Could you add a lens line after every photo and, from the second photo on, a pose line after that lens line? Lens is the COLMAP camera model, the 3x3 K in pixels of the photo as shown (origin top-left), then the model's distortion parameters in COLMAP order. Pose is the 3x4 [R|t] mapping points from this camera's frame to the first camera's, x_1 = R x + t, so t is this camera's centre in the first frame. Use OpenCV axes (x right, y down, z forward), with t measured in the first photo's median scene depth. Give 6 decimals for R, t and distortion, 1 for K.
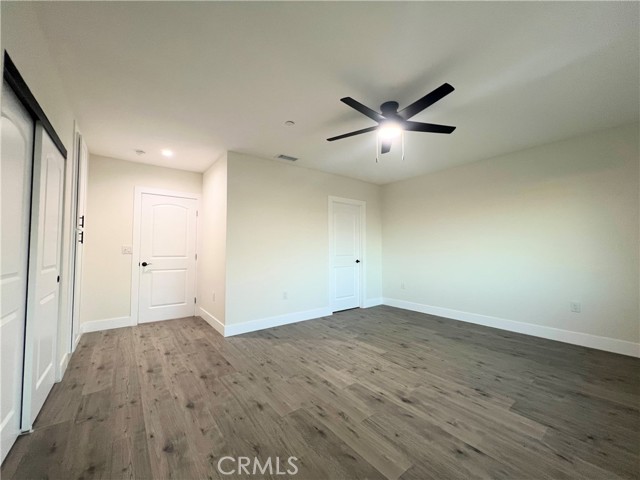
lens RADIAL K [[255.4, 0, 317.8], [0, 255.4, 236.9], [0, 0, 1]] dist [-0.003161, 0.000731]
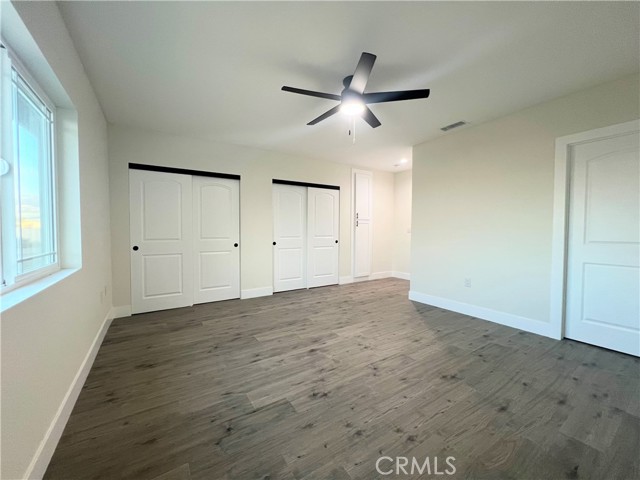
lens RADIAL K [[255.4, 0, 318.0], [0, 255.4, 236.1], [0, 0, 1]] dist [-0.003161, 0.000731]
pose [[-0.076265, 0.029621, -0.996647, 1.269203], [0.048121, 0.998503, 0.025994, 0.039648], [0.995926, -0.045977, -0.077576, 0.924159]]
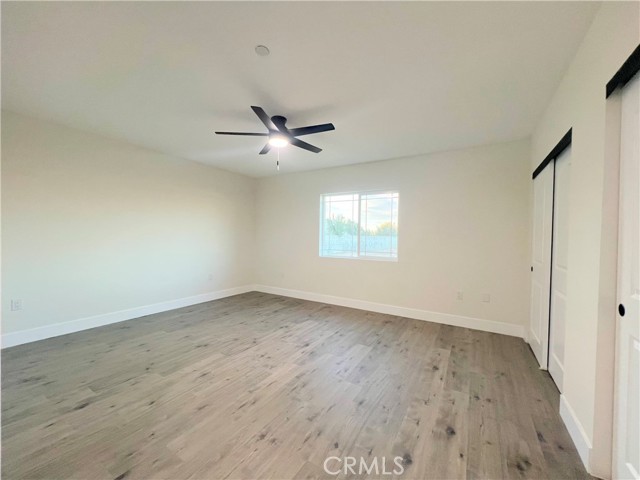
lens RADIAL K [[255.4, 0, 318.4], [0, 255.4, 237.3], [0, 0, 1]] dist [-0.003161, 0.000731]
pose [[-0.355395, -0.005041, 0.934702, -0.864516], [-0.060702, 0.997999, -0.017698, 0.027111], [-0.932743, -0.063028, -0.354990, 1.213509]]
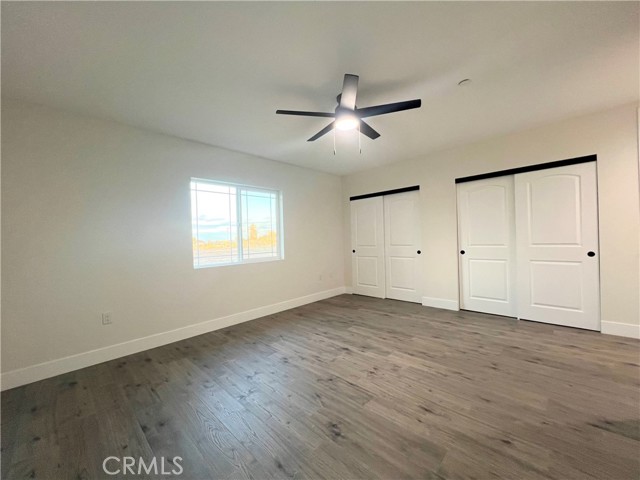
lens RADIAL K [[255.4, 0, 319.6], [0, 255.4, 234.8], [0, 0, 1]] dist [-0.003161, 0.000731]
pose [[-0.988089, 0.034265, -0.150019, 0.545227], [0.043985, 0.997109, -0.061957, 0.076796], [0.147463, -0.067817, -0.986740, 1.939109]]
